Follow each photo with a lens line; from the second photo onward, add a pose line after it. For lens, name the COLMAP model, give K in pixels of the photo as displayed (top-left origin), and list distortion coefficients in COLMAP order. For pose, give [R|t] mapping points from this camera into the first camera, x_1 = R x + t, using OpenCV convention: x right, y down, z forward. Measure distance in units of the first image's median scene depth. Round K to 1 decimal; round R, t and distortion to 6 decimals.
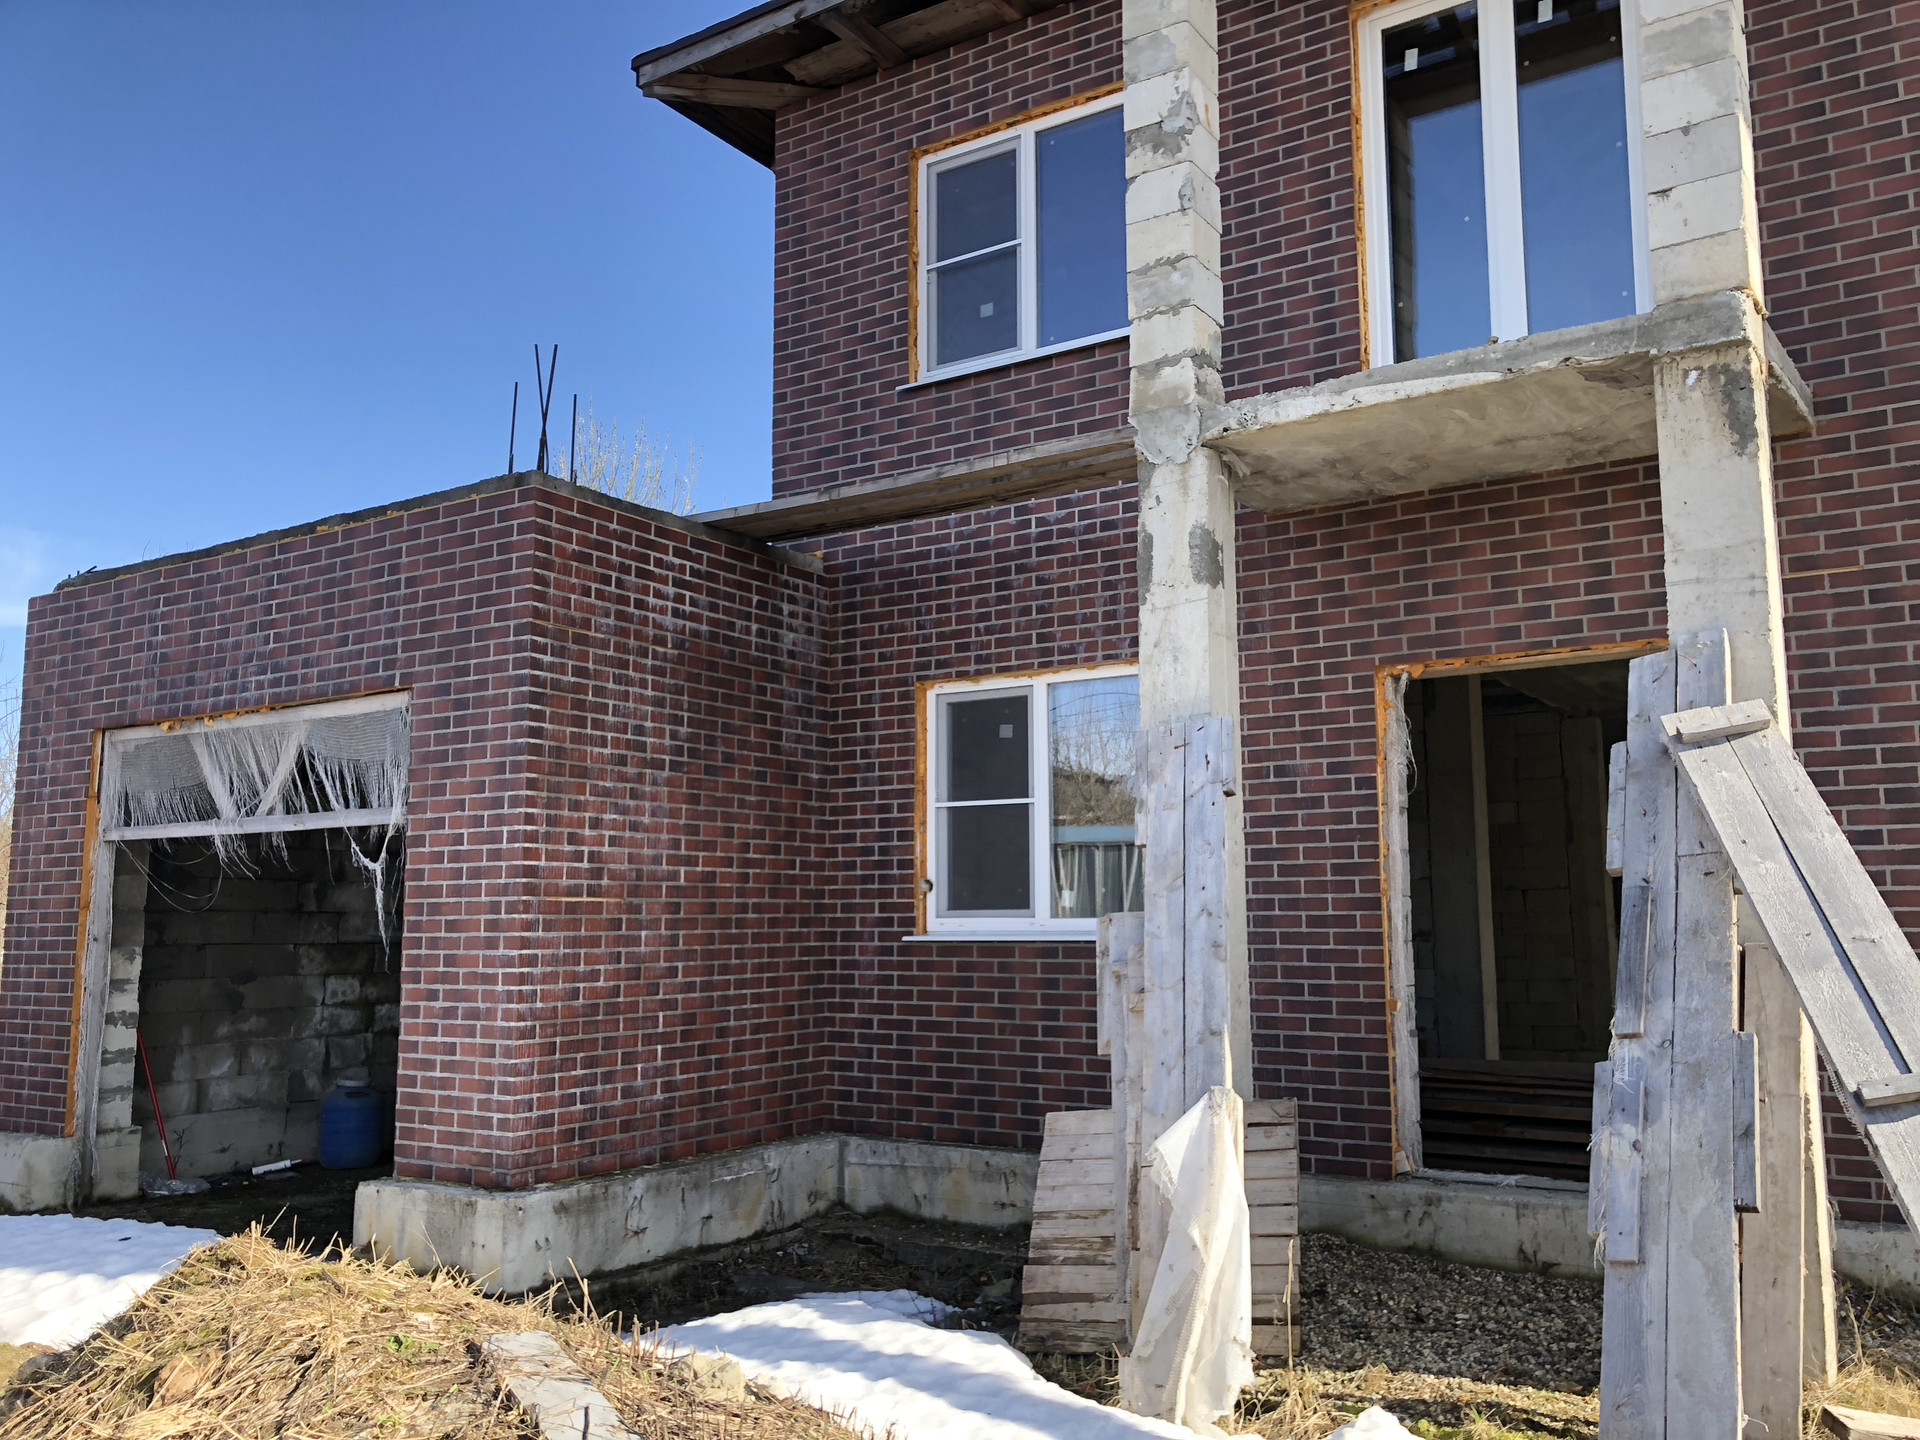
lens RADIAL K [[1530.2, 0, 969.2], [0, 1530.2, 727.5], [0, 0, 1]] dist [0.076322, -0.139567]
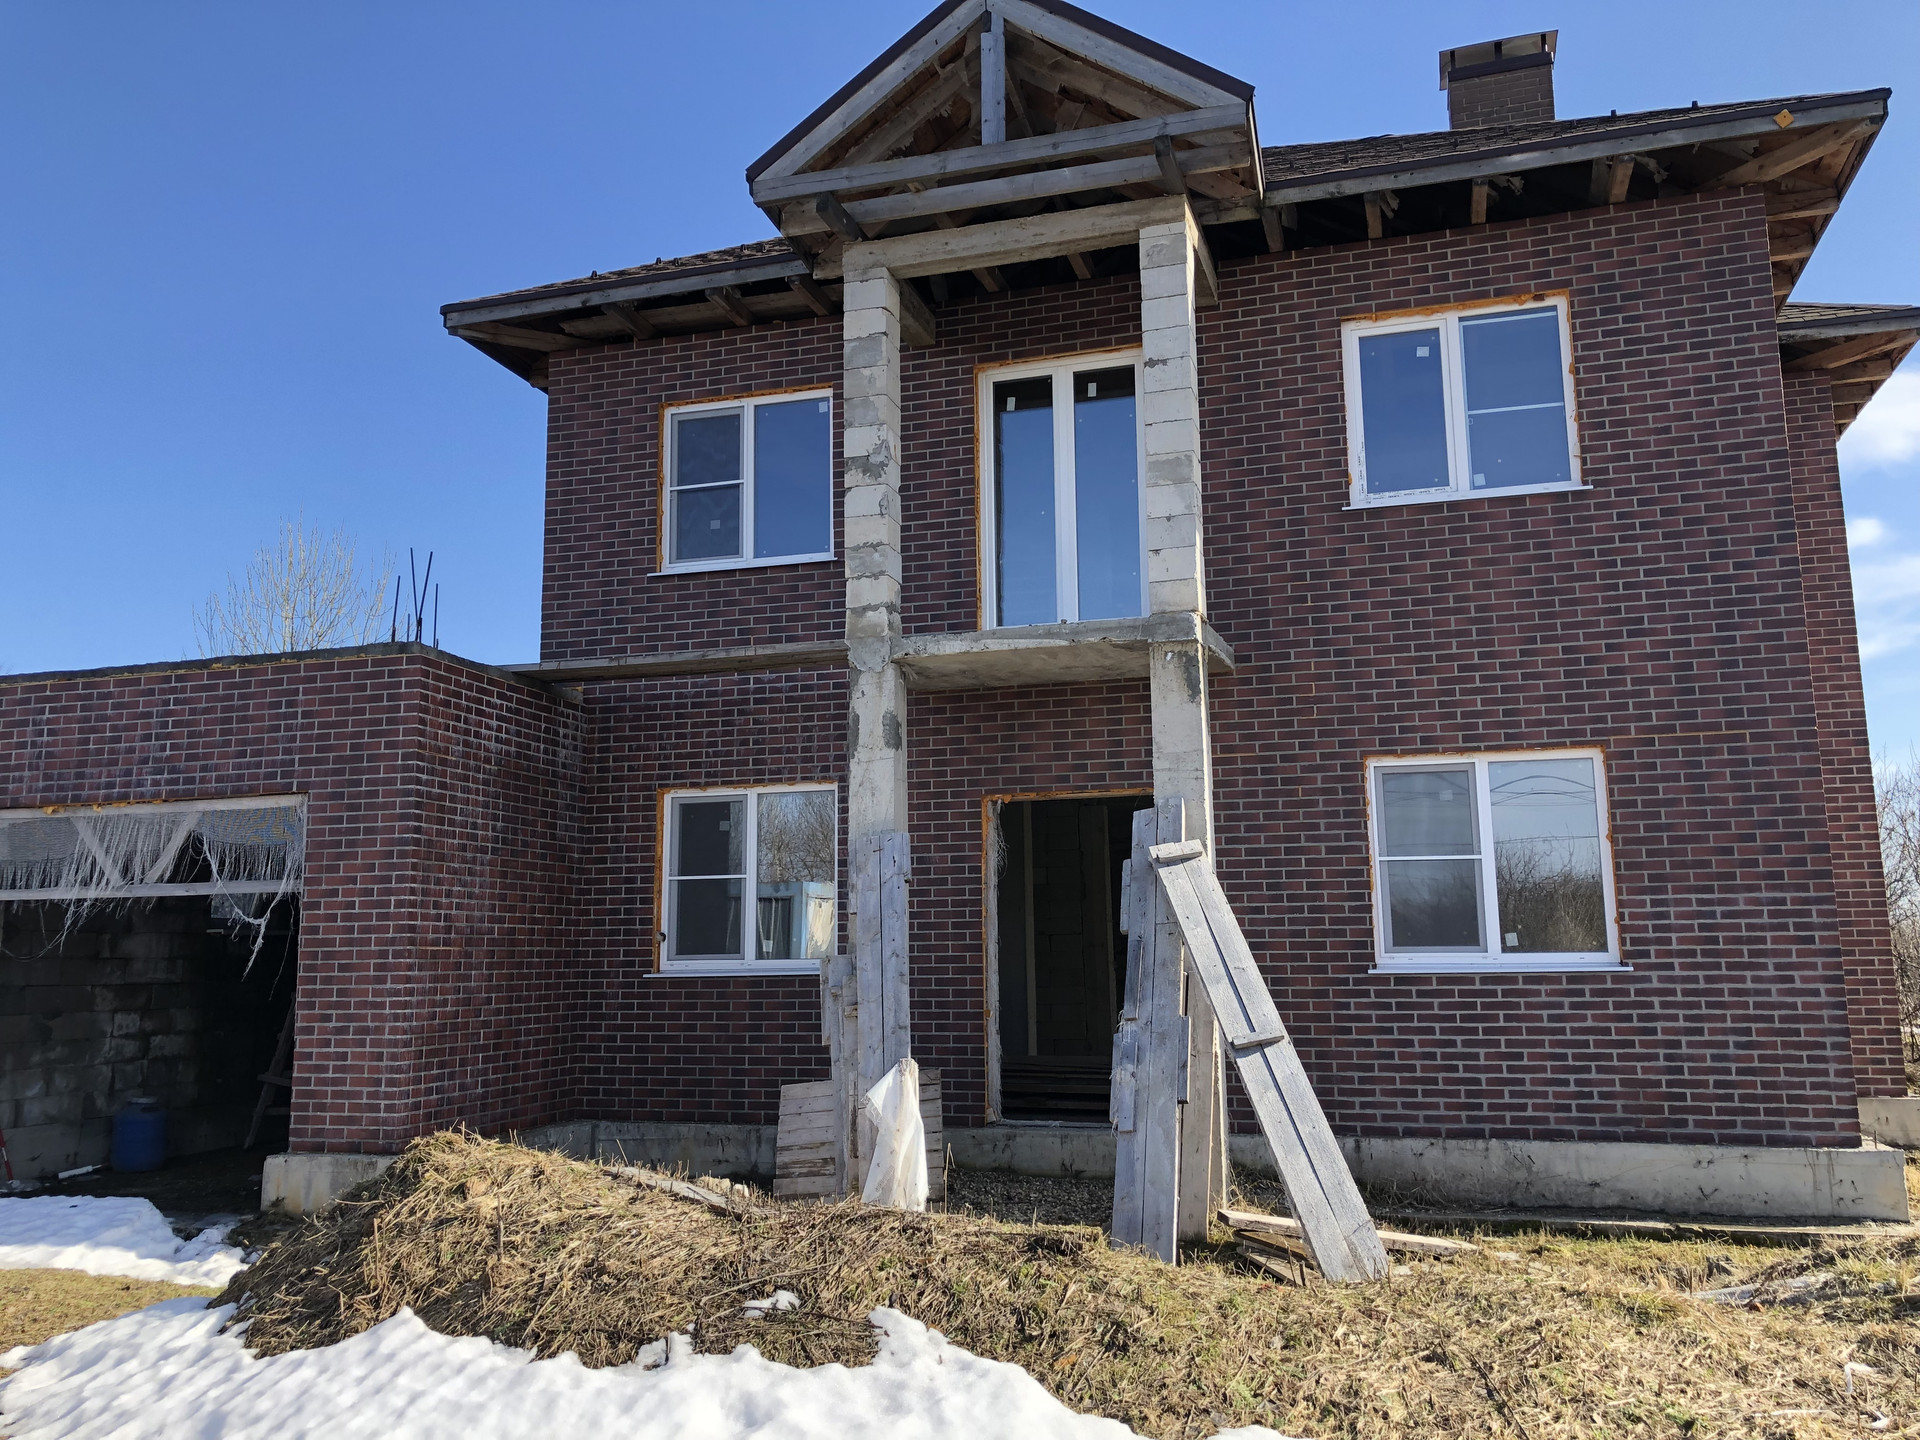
lens RADIAL K [[1575.4, 0, 922.2], [0, 1575.4, 708.7], [0, 0, 1]] dist [0.020056, -0.008187]
pose [[0.960827, 0.038606, 0.274446, -0.223010], [-0.029046, 0.998824, -0.038816, -0.060736], [-0.275622, 0.029324, 0.960819, -0.490413]]
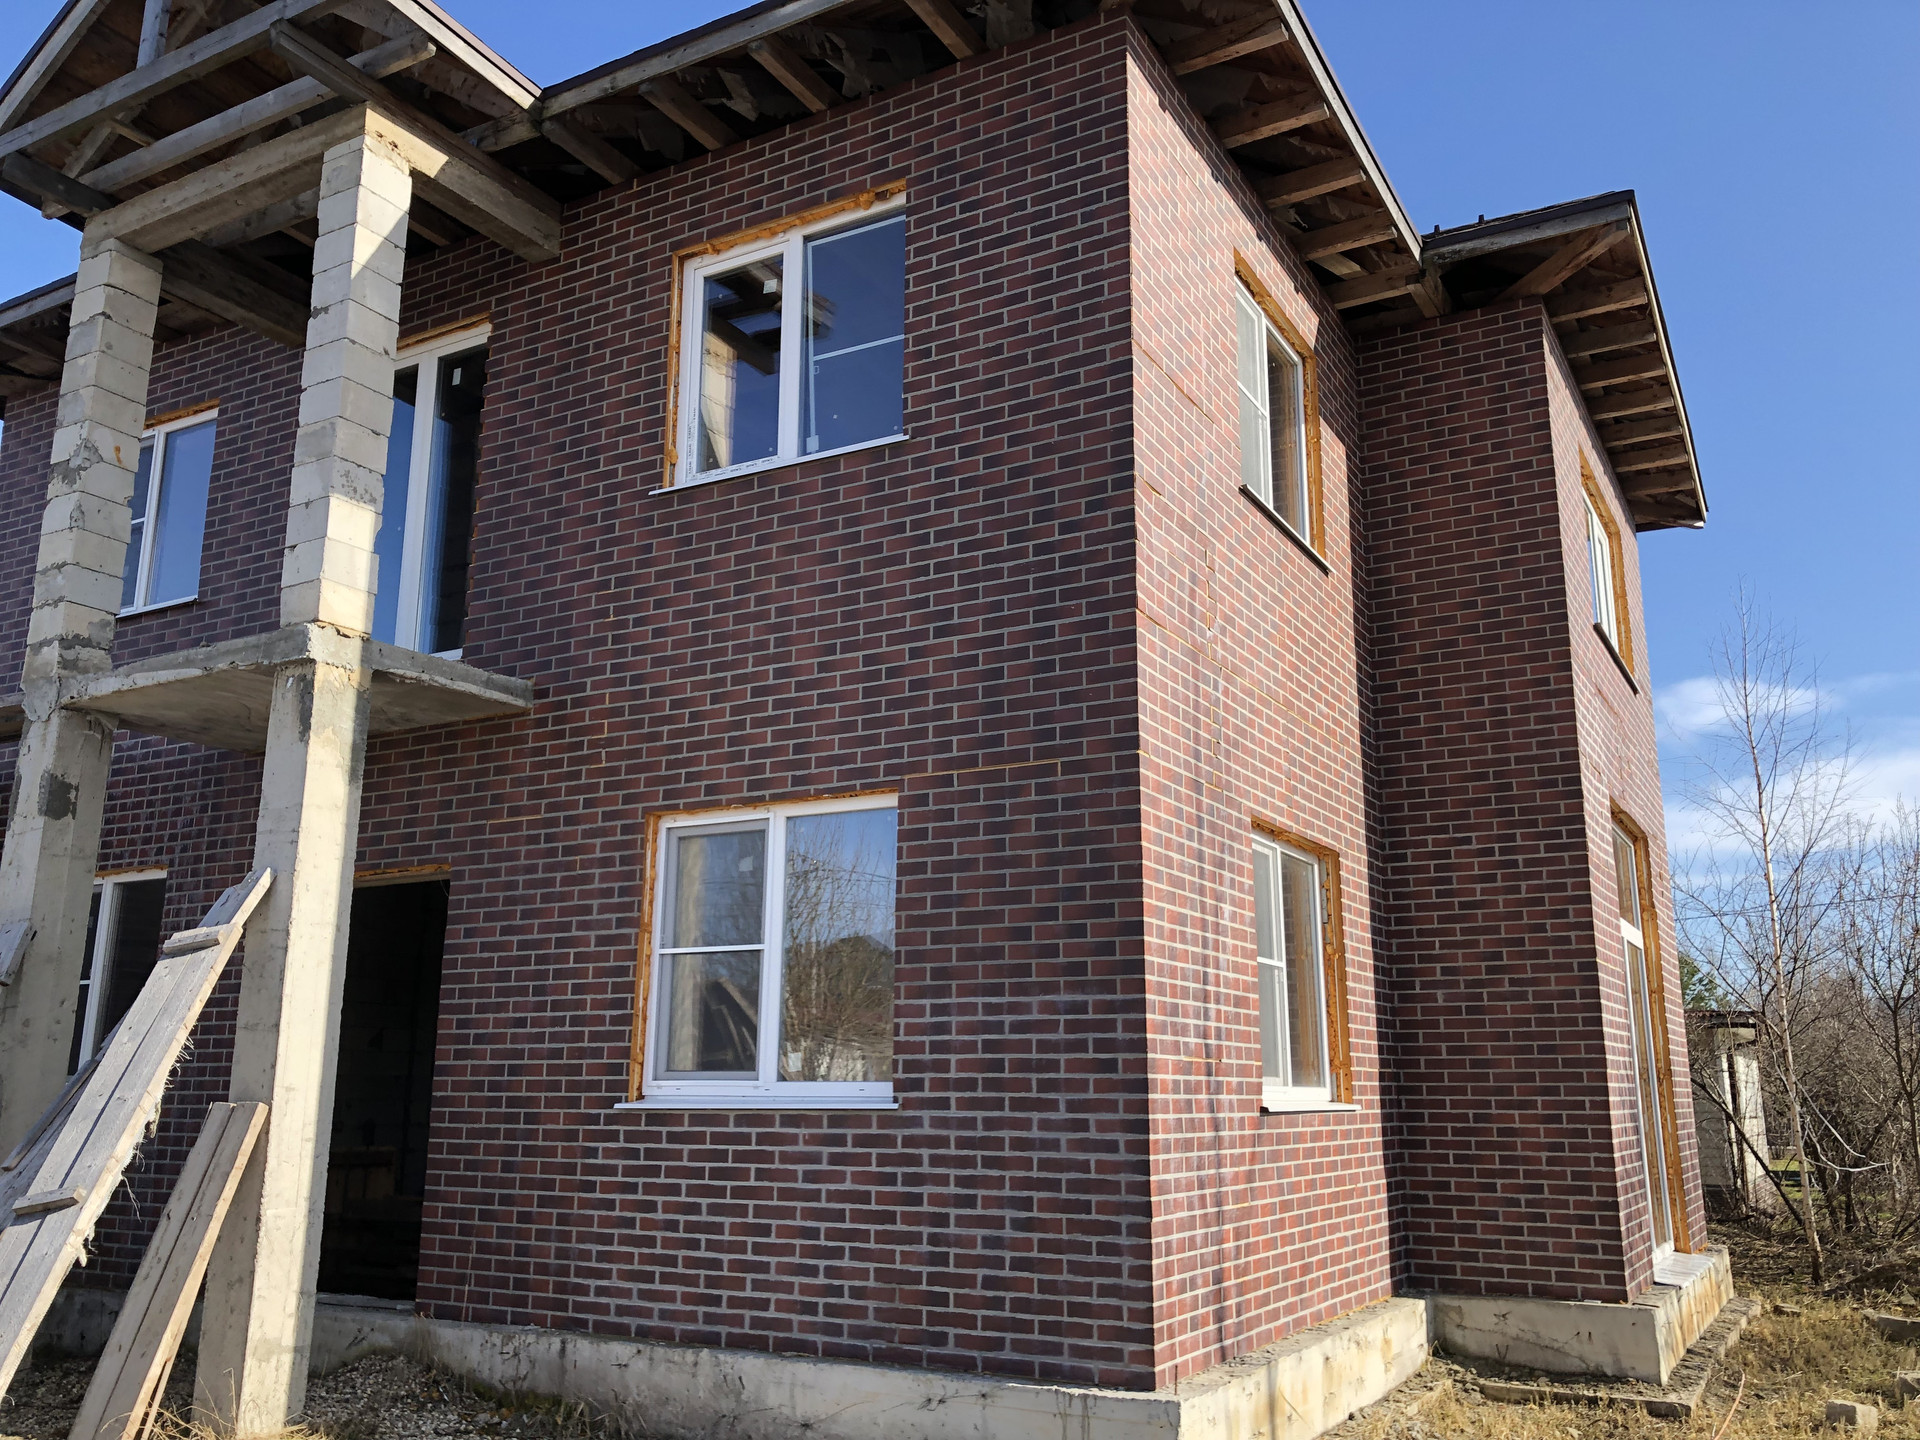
lens RADIAL K [[1561.9, 0, 988.3], [0, 1561.9, 739.5], [0, 0, 1]] dist [0.042491, -0.066804]
pose [[0.997714, 0.023508, 0.063361, 0.713000], [-0.017426, 0.995335, -0.094894, -0.038859], [-0.065296, 0.093572, 0.993469, -0.302795]]
